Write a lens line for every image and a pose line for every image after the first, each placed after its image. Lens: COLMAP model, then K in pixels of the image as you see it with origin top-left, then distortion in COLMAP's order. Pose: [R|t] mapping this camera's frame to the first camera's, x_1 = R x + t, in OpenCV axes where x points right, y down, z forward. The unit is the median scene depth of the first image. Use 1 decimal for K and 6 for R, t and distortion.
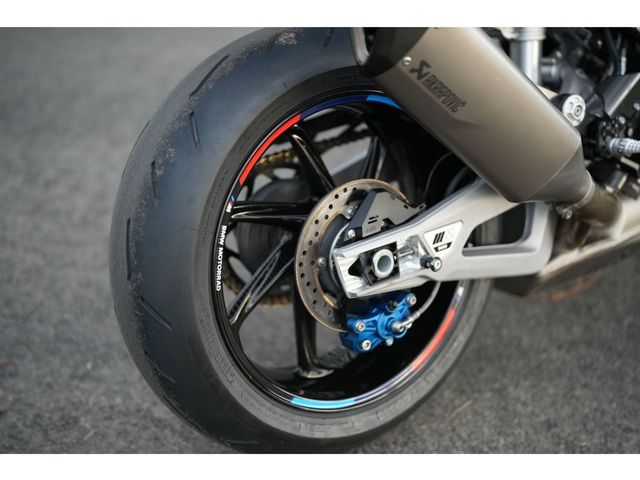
lens RADIAL K [[903.6, 0, 320.0], [0, 903.6, 240.0], [0, 0, 1]] dist [-0.049941, 0.711119]
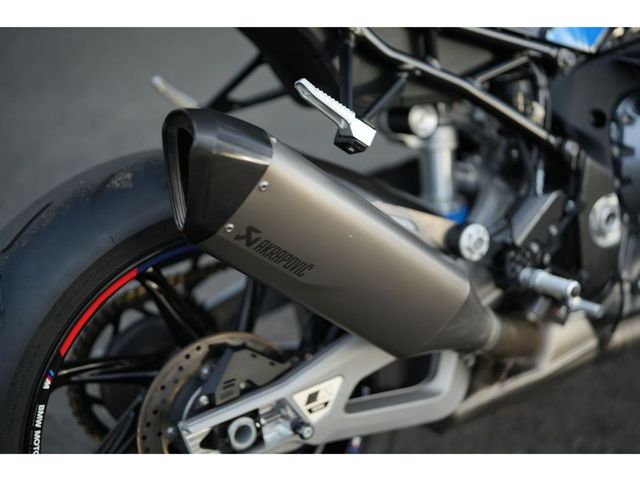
lens RADIAL K [[903.6, 0, 320.0], [0, 903.6, 240.0], [0, 0, 1]] dist [-0.049941, 0.711119]
pose [[0.999160, -0.011327, -0.039372, 0.177722], [0.010994, 0.999902, -0.008659, -0.148723], [0.039466, 0.008219, 0.999187, 0.135509]]
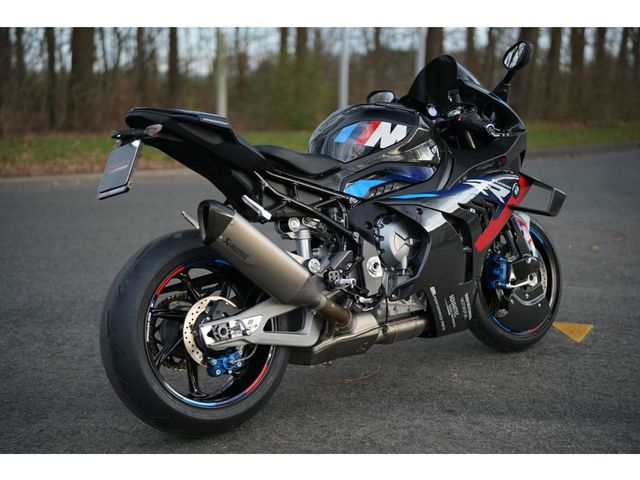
lens RADIAL K [[903.6, 0, 320.0], [0, 903.6, 240.0], [0, 0, 1]] dist [-0.049941, 0.711119]
pose [[0.998588, -0.043081, 0.031071, 0.244714], [0.050226, 0.956173, -0.288461, 0.456201], [-0.017282, 0.289615, 0.956987, -1.179309]]
